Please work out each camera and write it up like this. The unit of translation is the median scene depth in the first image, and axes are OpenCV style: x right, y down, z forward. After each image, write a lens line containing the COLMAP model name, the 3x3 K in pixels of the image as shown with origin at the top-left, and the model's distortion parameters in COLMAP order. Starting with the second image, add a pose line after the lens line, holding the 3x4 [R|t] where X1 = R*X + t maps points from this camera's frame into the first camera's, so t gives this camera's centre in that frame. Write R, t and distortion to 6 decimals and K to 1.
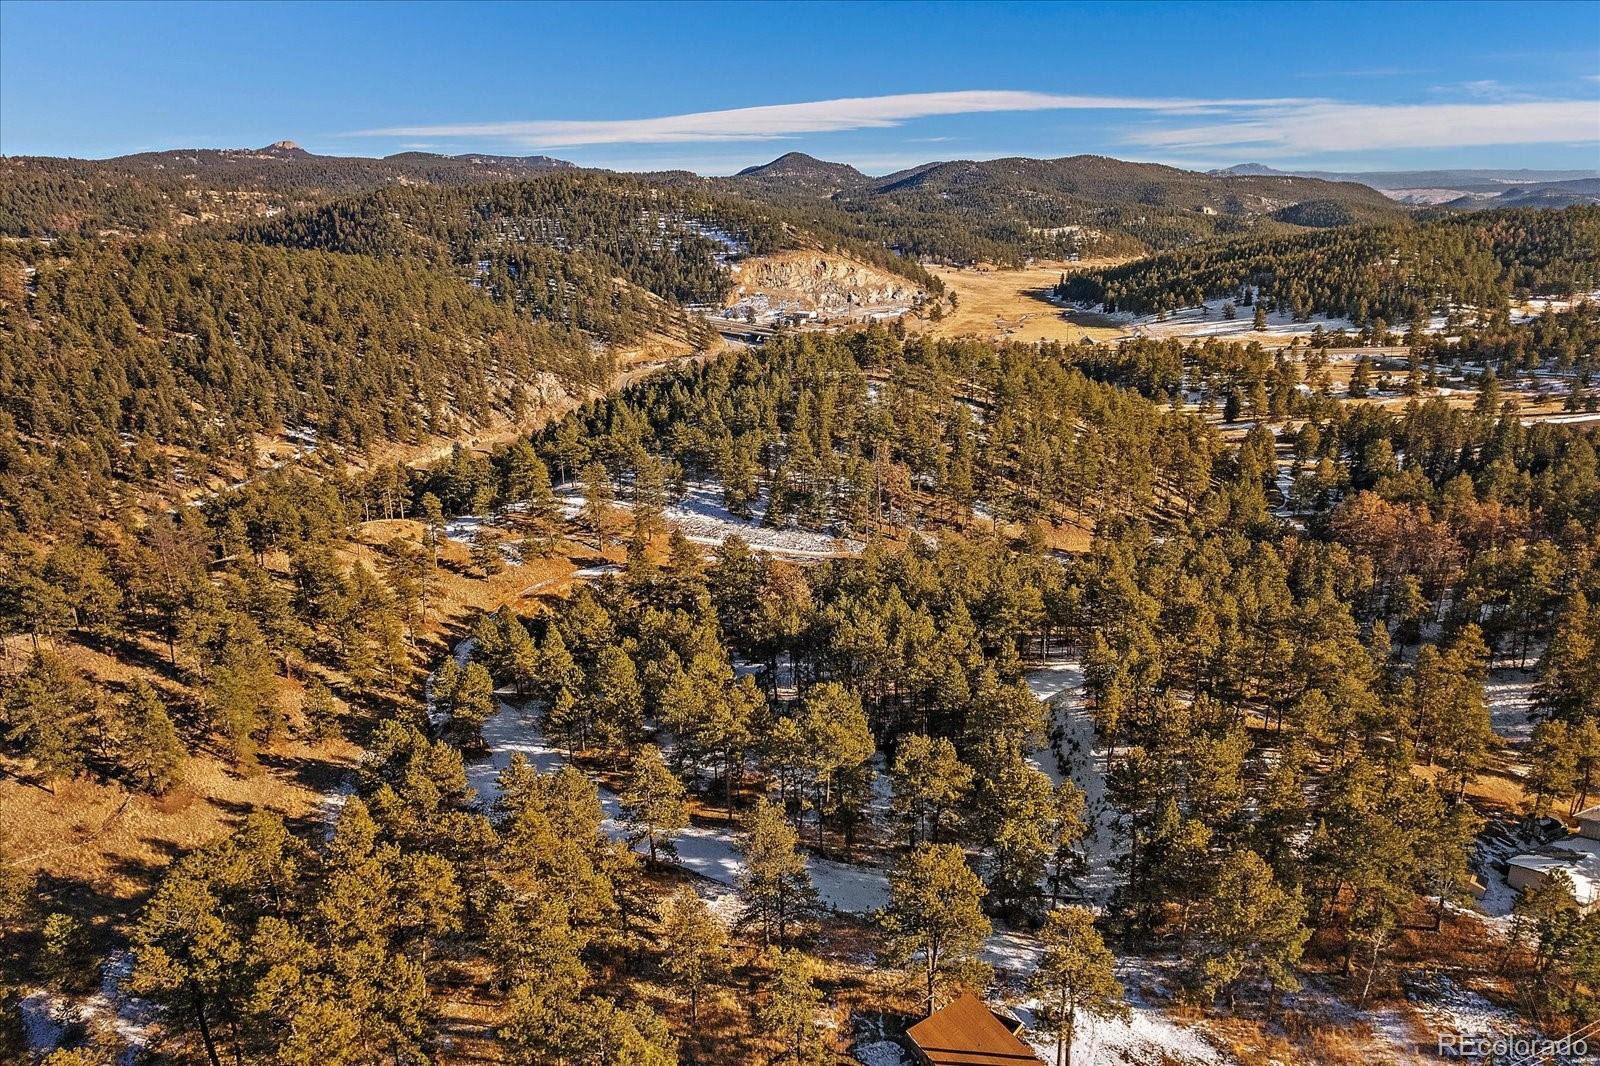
lens RADIAL K [[1180.1, 0, 800.0], [0, 1180.1, 533.0], [0, 0, 1]] dist [-0.091313, 0.103233]
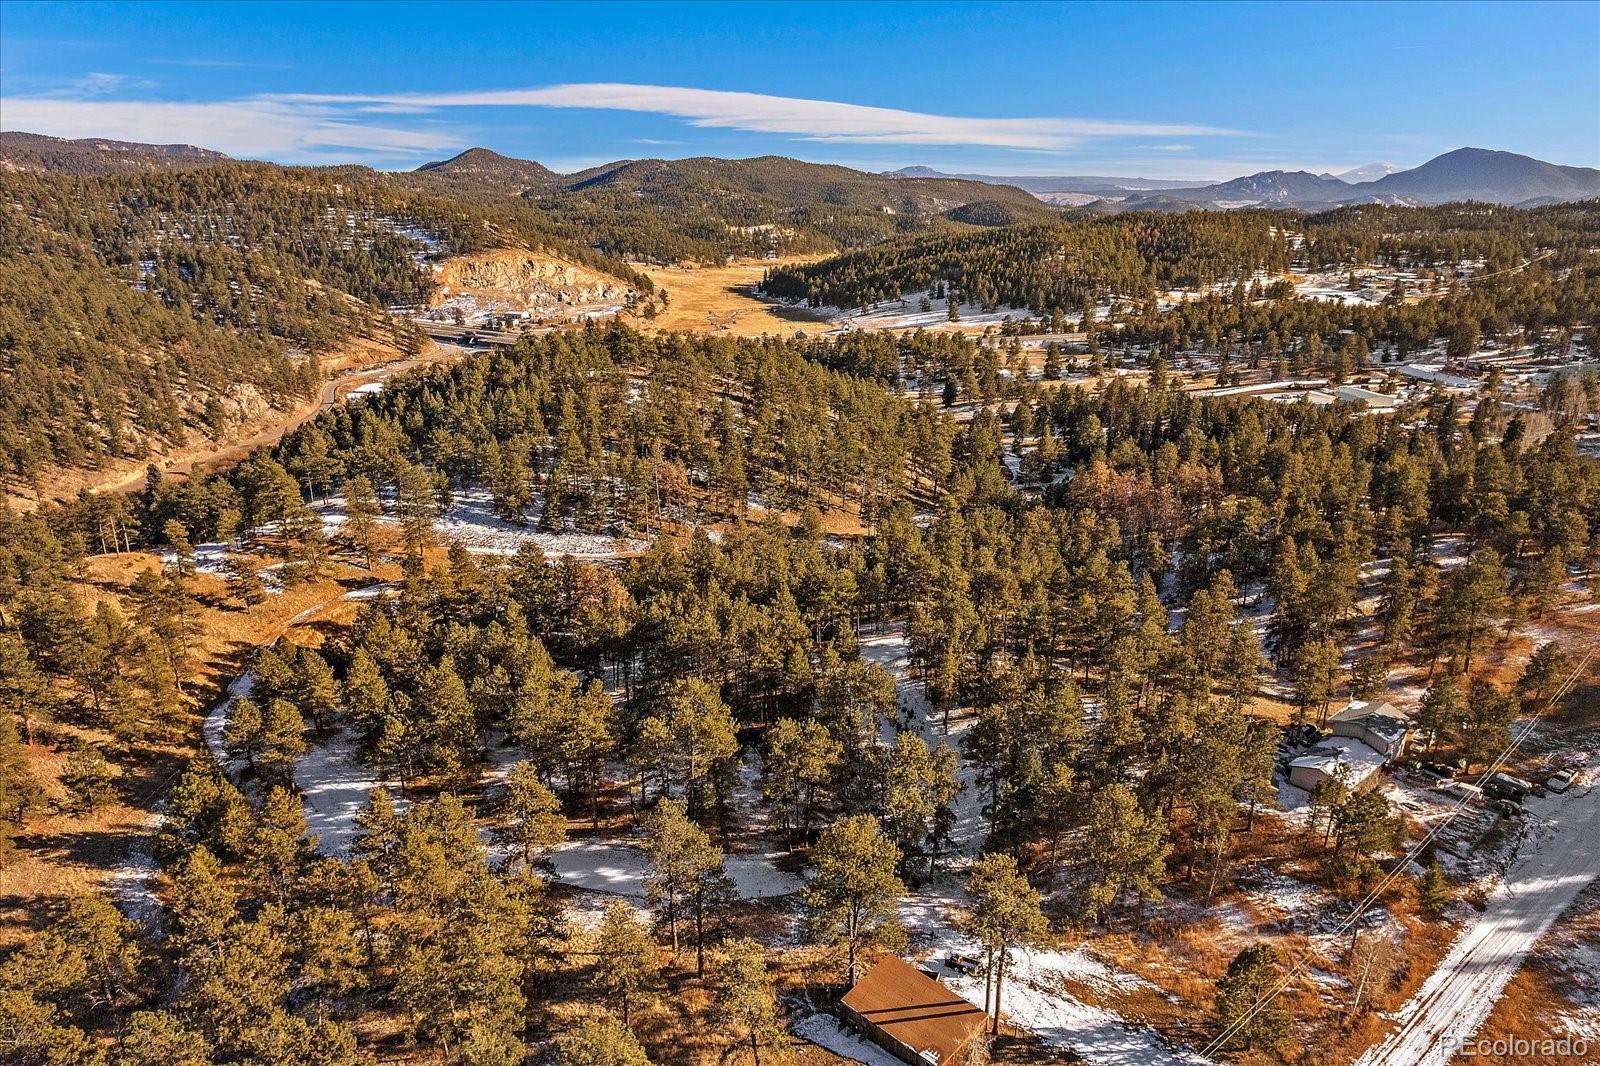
lens RADIAL K [[1180.1, 0, 800.0], [0, 1180.1, 533.0], [0, 0, 1]] dist [-0.091313, 0.103233]
pose [[0.949778, -0.070609, 0.304853, -0.122997], [0.070305, 0.997453, 0.011989, -0.001179], [-0.304923, 0.010046, 0.952324, 0.009371]]
